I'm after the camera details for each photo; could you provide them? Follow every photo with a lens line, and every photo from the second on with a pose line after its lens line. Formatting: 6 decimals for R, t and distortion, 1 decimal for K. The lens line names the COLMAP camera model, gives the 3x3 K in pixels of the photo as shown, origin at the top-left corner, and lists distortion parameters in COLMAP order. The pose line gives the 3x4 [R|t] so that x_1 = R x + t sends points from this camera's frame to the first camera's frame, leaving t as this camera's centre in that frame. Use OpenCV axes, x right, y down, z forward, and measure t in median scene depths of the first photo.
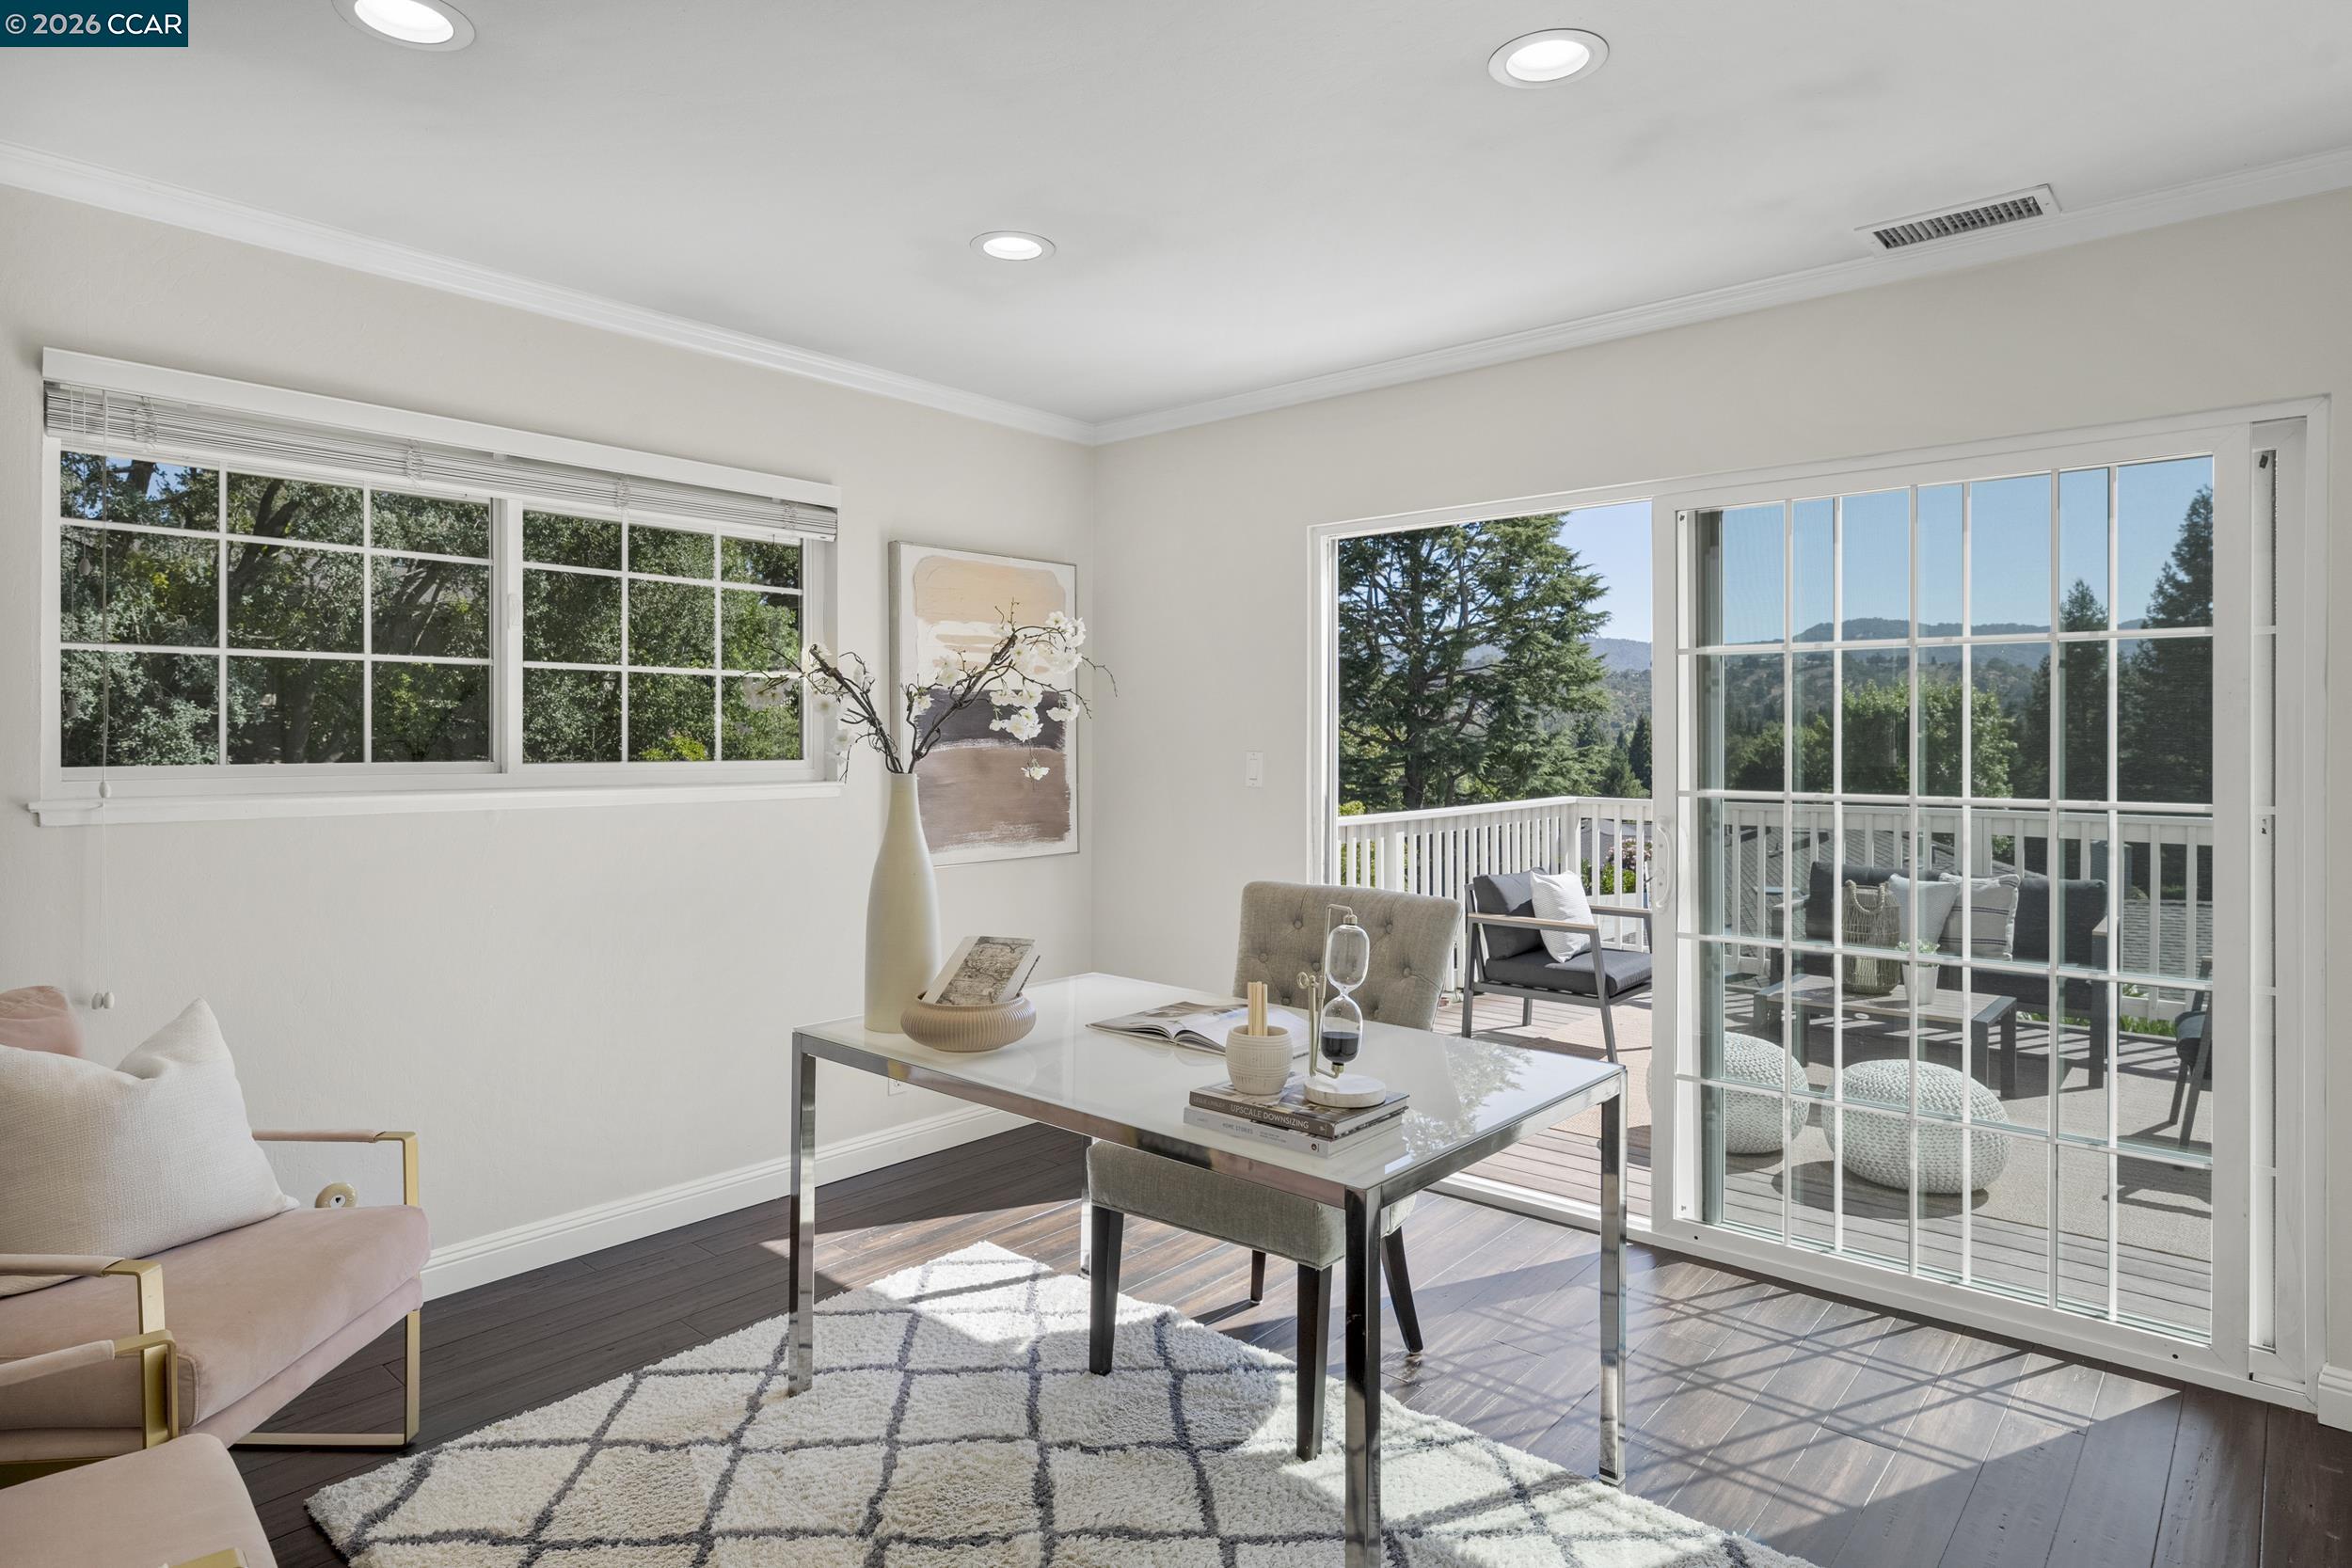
lens RADIAL K [[1303.5, 0, 1162.6], [0, 1303.5, 742.0], [0, 0, 1]] dist [-0.001358, -0.000057]
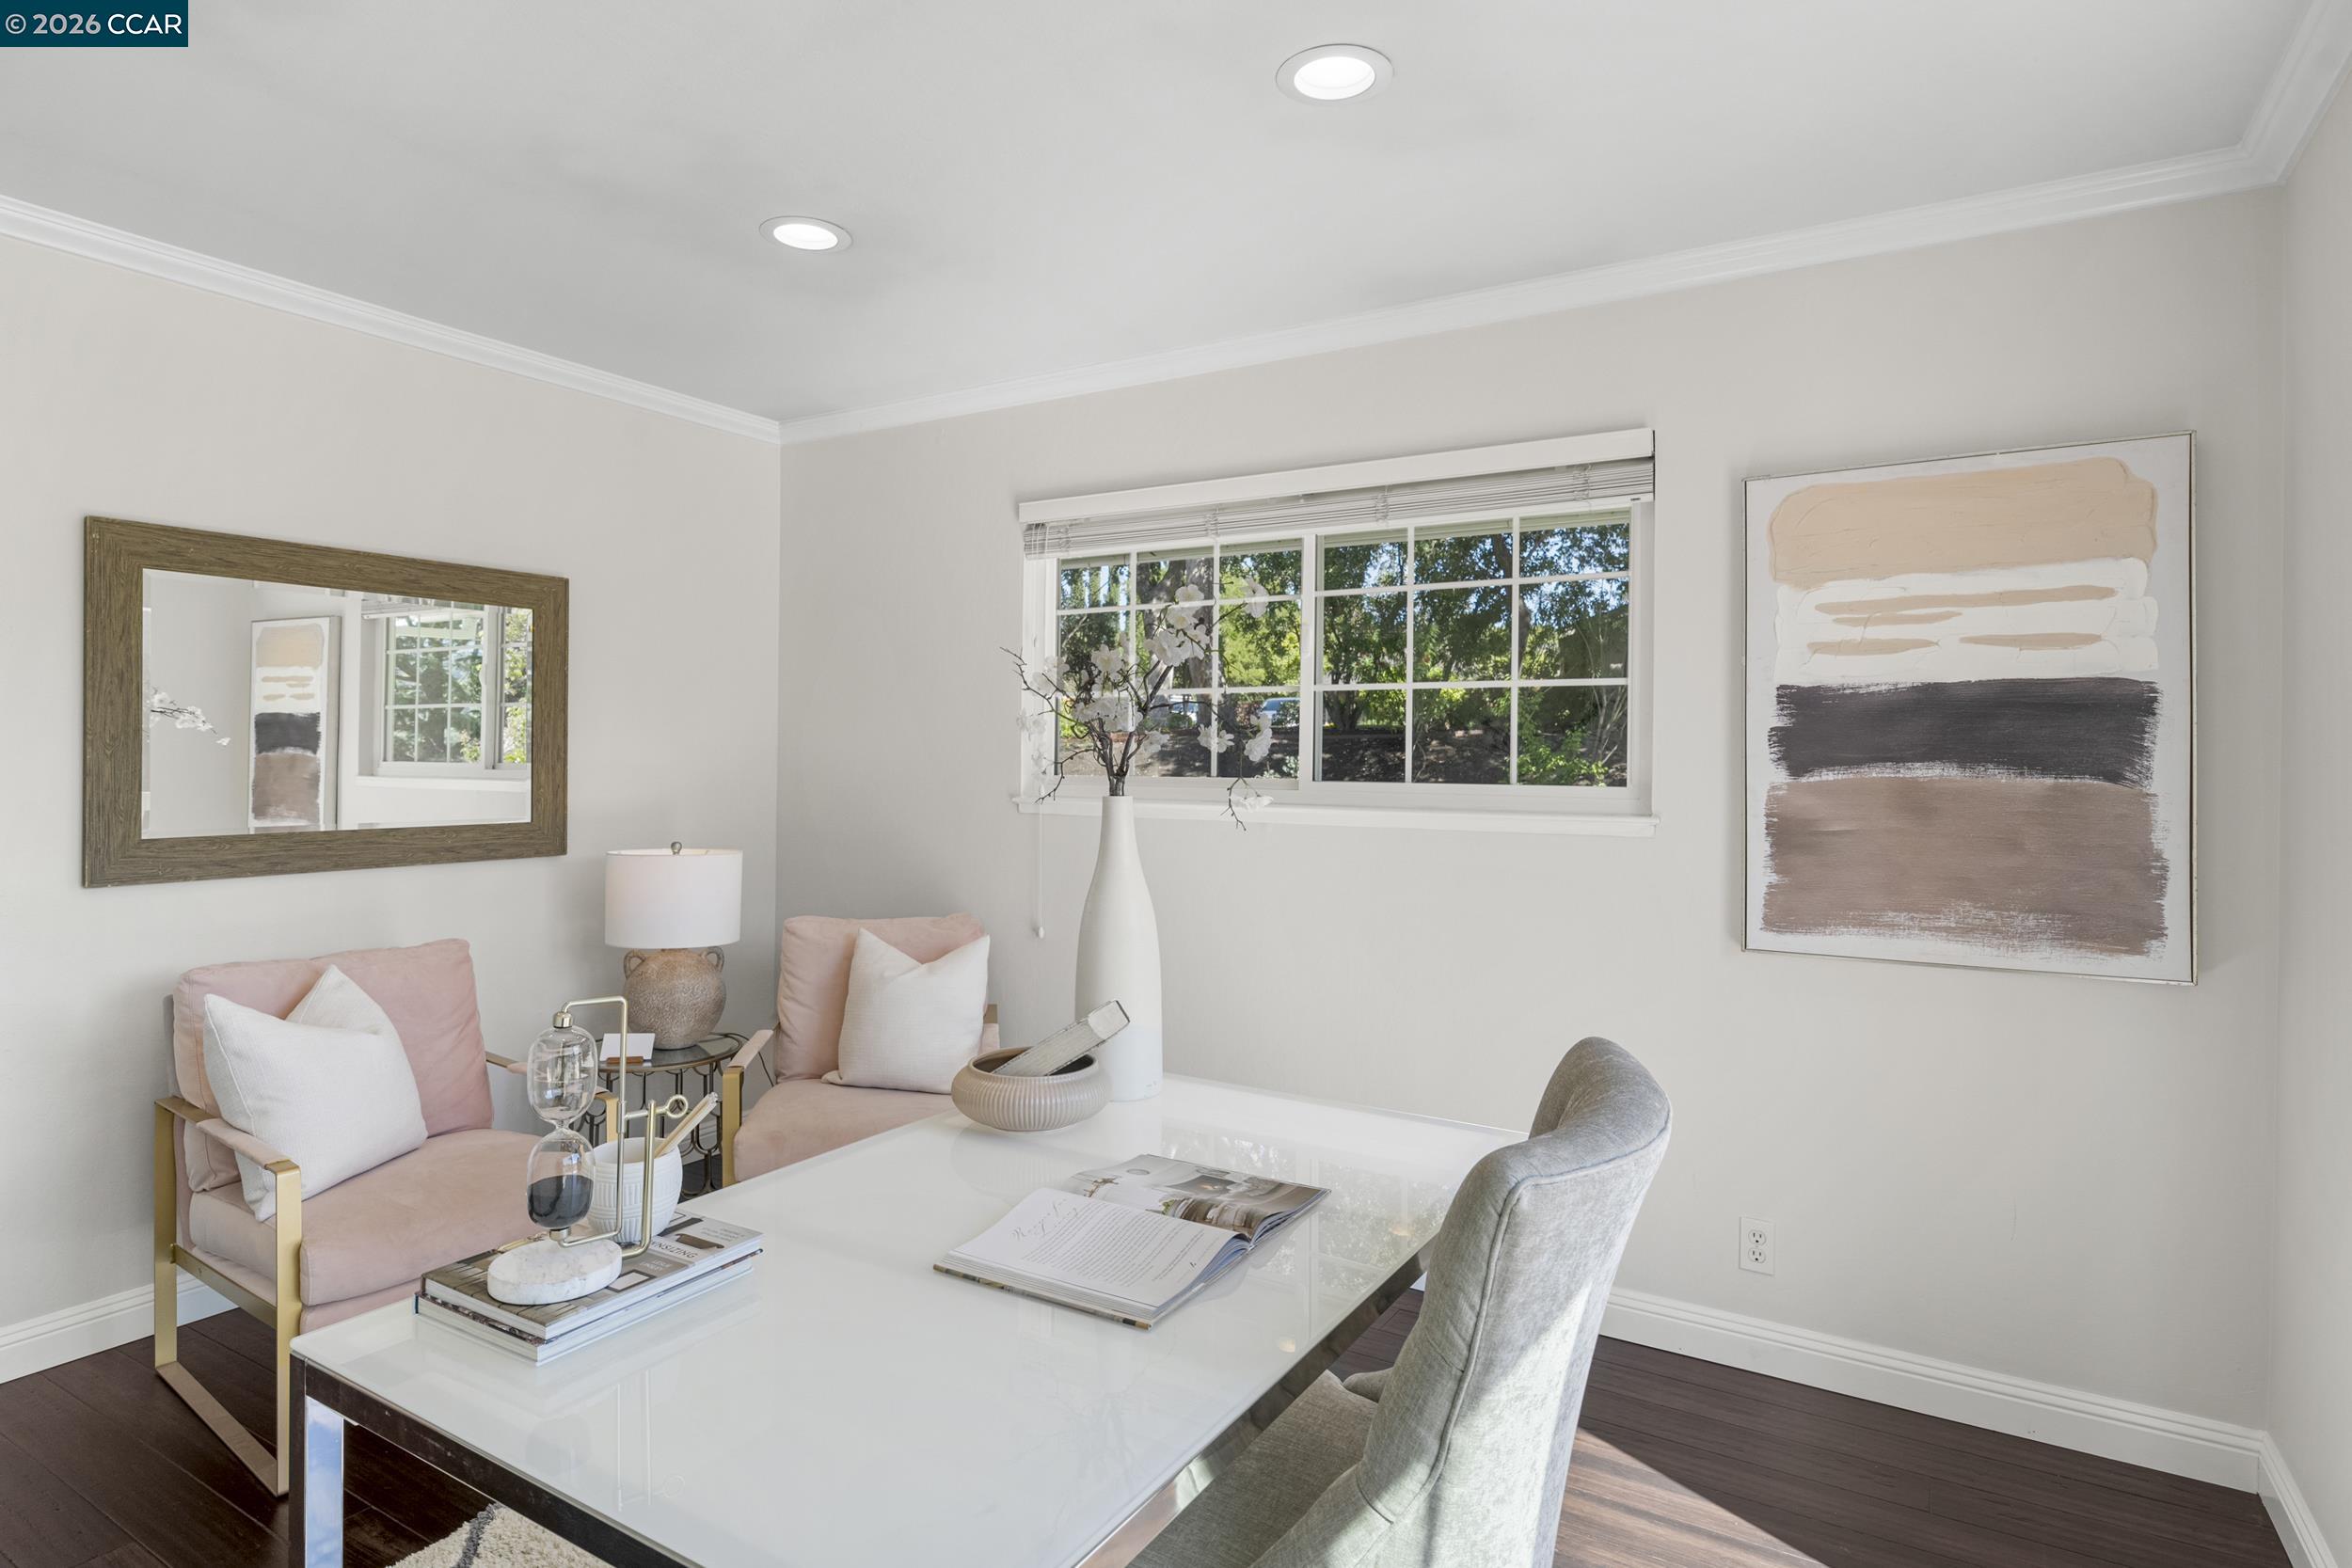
lens RADIAL K [[1246.4, 0, 1169.9], [0, 1246.4, 759.2], [0, 0, 1]] dist [0.001098, -0.000036]
pose [[0.175139, 0.000015, -0.984544, 0.327838], [-0.011496, 0.999932, -0.002030, 0.001057], [0.984477, 0.011674, 0.175127, 0.473809]]
